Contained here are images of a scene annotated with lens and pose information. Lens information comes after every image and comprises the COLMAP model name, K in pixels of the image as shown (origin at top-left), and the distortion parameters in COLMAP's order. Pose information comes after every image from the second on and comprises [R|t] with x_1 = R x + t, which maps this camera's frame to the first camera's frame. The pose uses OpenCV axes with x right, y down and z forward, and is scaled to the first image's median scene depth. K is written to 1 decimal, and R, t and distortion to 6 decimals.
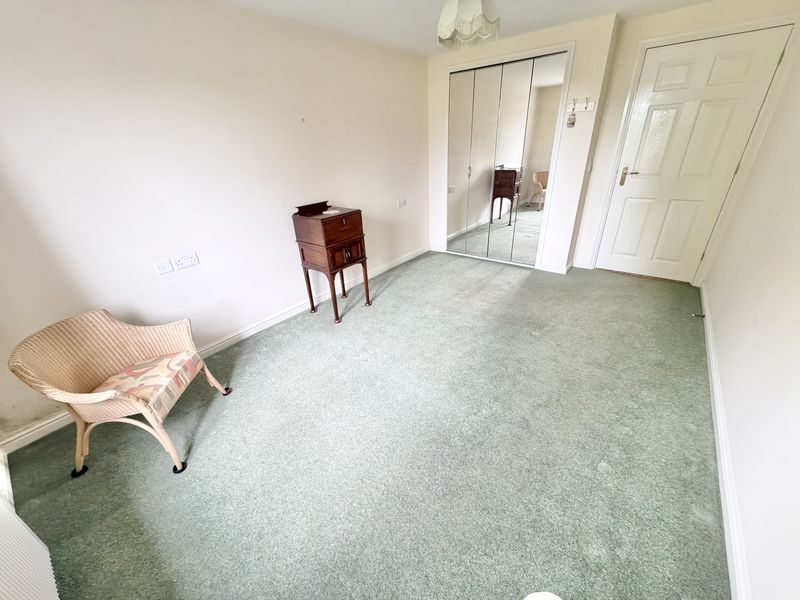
lens RADIAL K [[317.3, 0, 399.1], [0, 317.3, 300.2], [0, 0, 1]] dist [0.000687, -0.000007]
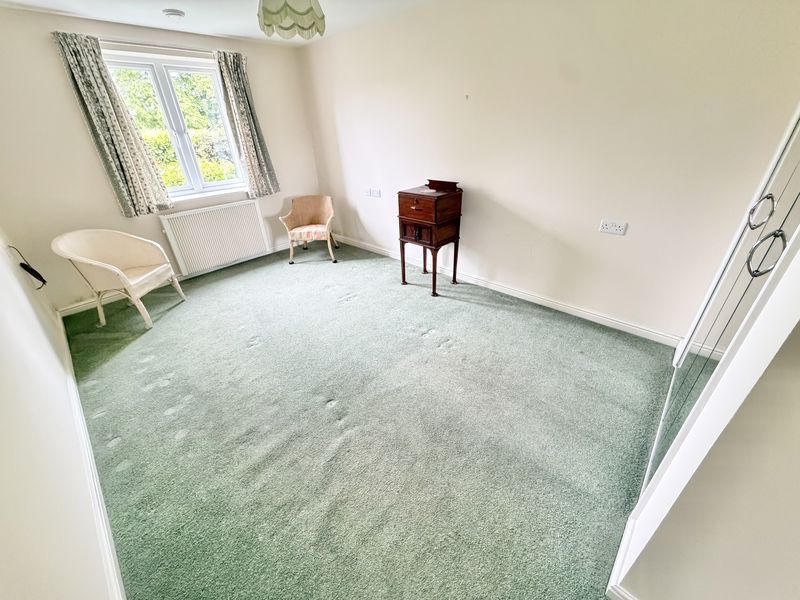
lens RADIAL K [[317.3, 0, 399.9], [0, 317.3, 300.1], [0, 0, 1]] dist [0.000687, -0.000007]
pose [[-0.093593, 0.515017, -0.852055, 0.688498], [-0.408728, 0.760493, 0.504570, -0.387015], [0.907844, 0.395484, 0.139325, 0.712957]]
